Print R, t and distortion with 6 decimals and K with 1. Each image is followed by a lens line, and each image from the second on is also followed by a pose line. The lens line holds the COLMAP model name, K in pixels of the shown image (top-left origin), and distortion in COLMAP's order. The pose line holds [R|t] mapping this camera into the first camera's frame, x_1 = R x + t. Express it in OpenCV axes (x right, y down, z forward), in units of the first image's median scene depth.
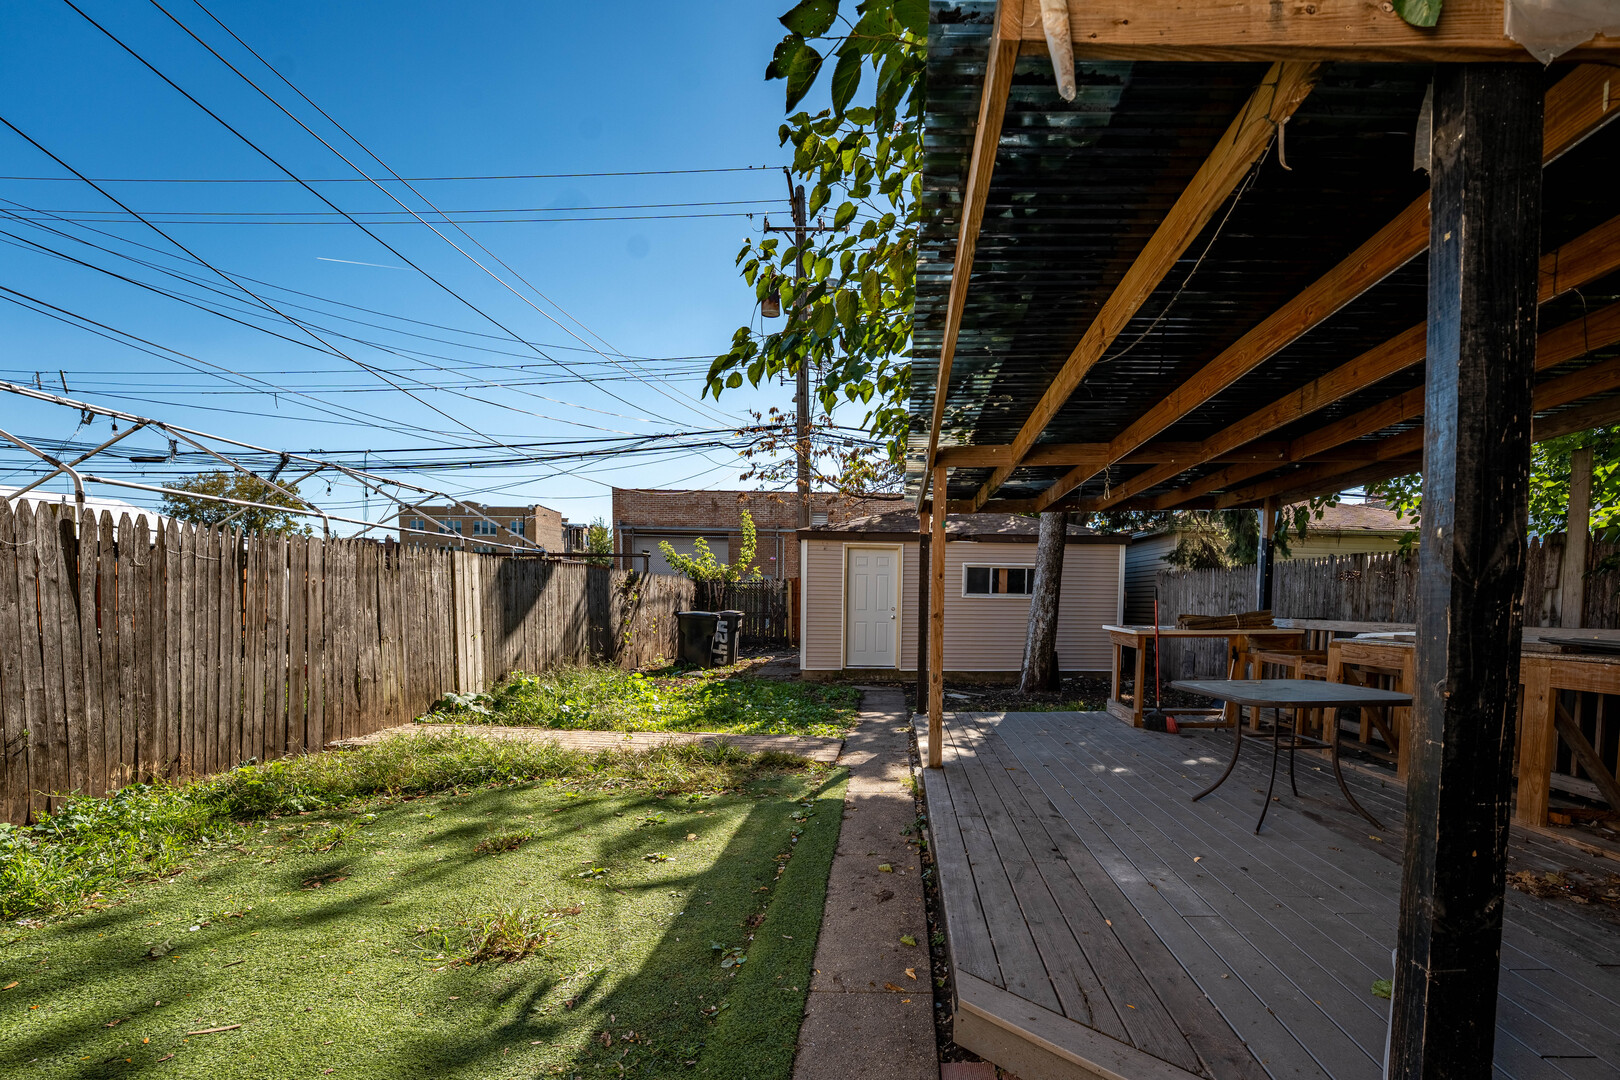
lens RADIAL K [[694.9, 0, 898.5], [0, 694.9, 637.9], [0, 0, 1]] dist [-0.026790, 0.000453]
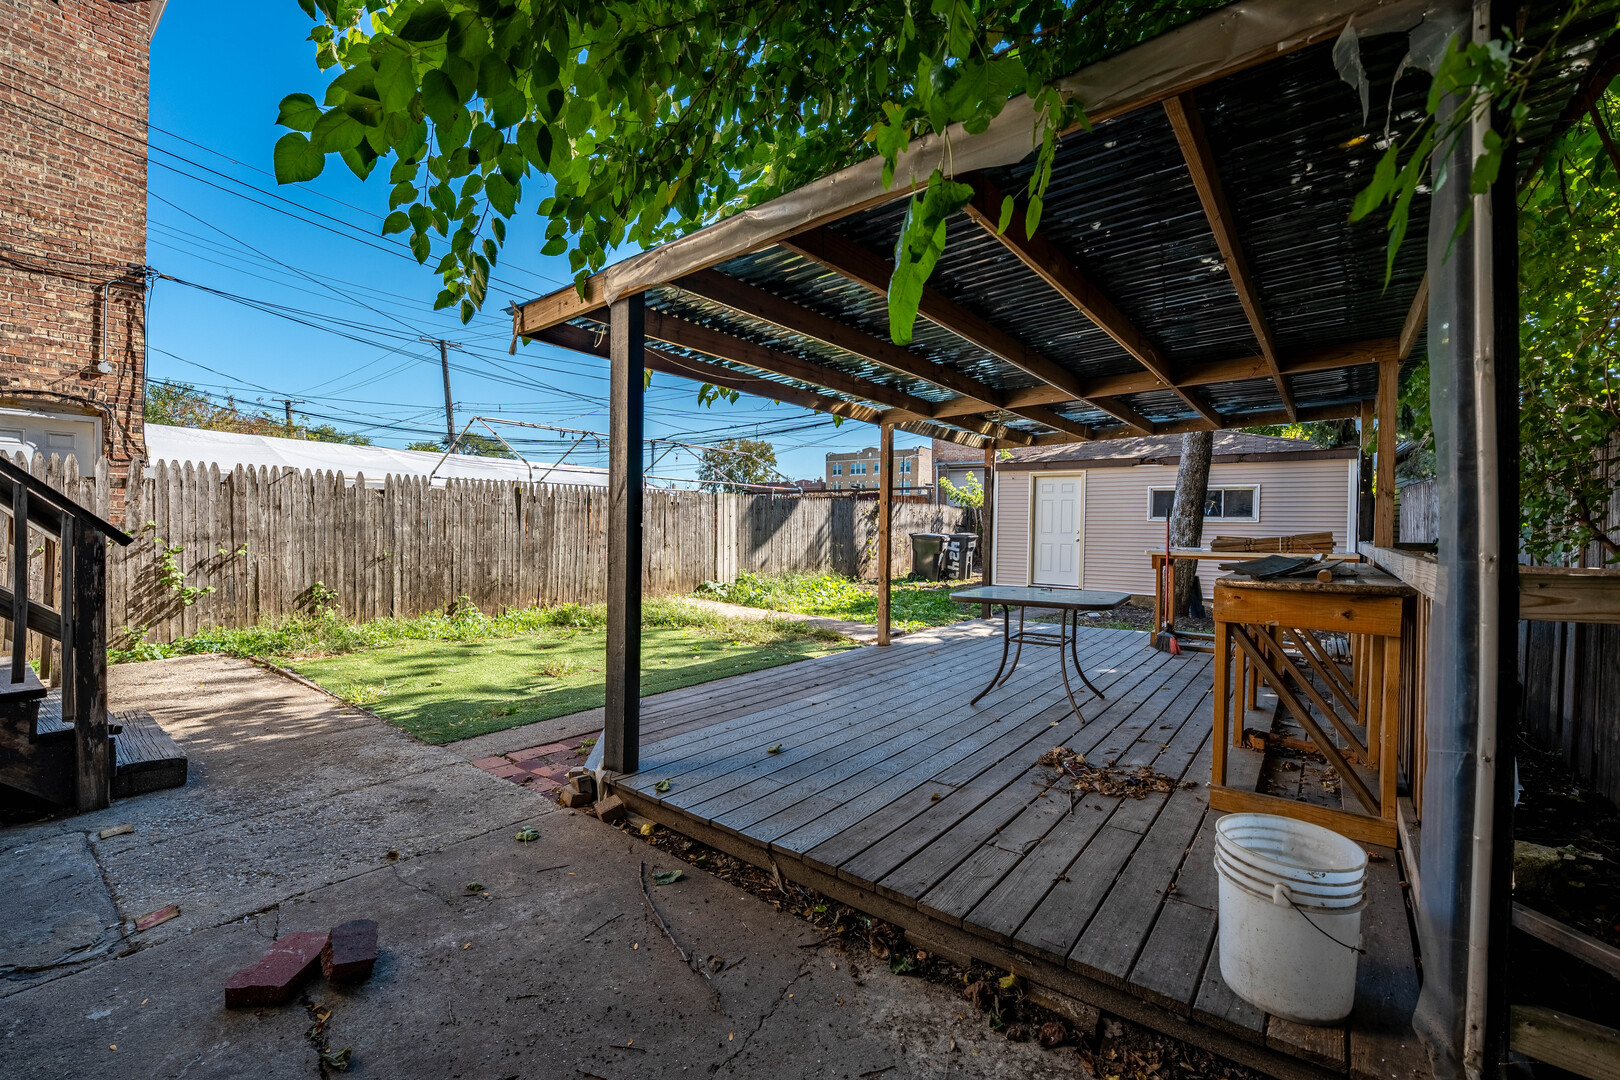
lens RADIAL K [[660.2, 0, 804.9], [0, 660.2, 543.0], [0, 0, 1]] dist [-0.023928, 0.001127]
pose [[0.771998, 0.015548, -0.635435, 0.429328], [-0.034294, 0.999264, -0.017213, 0.008385], [0.634699, 0.035080, 0.771963, -0.048853]]
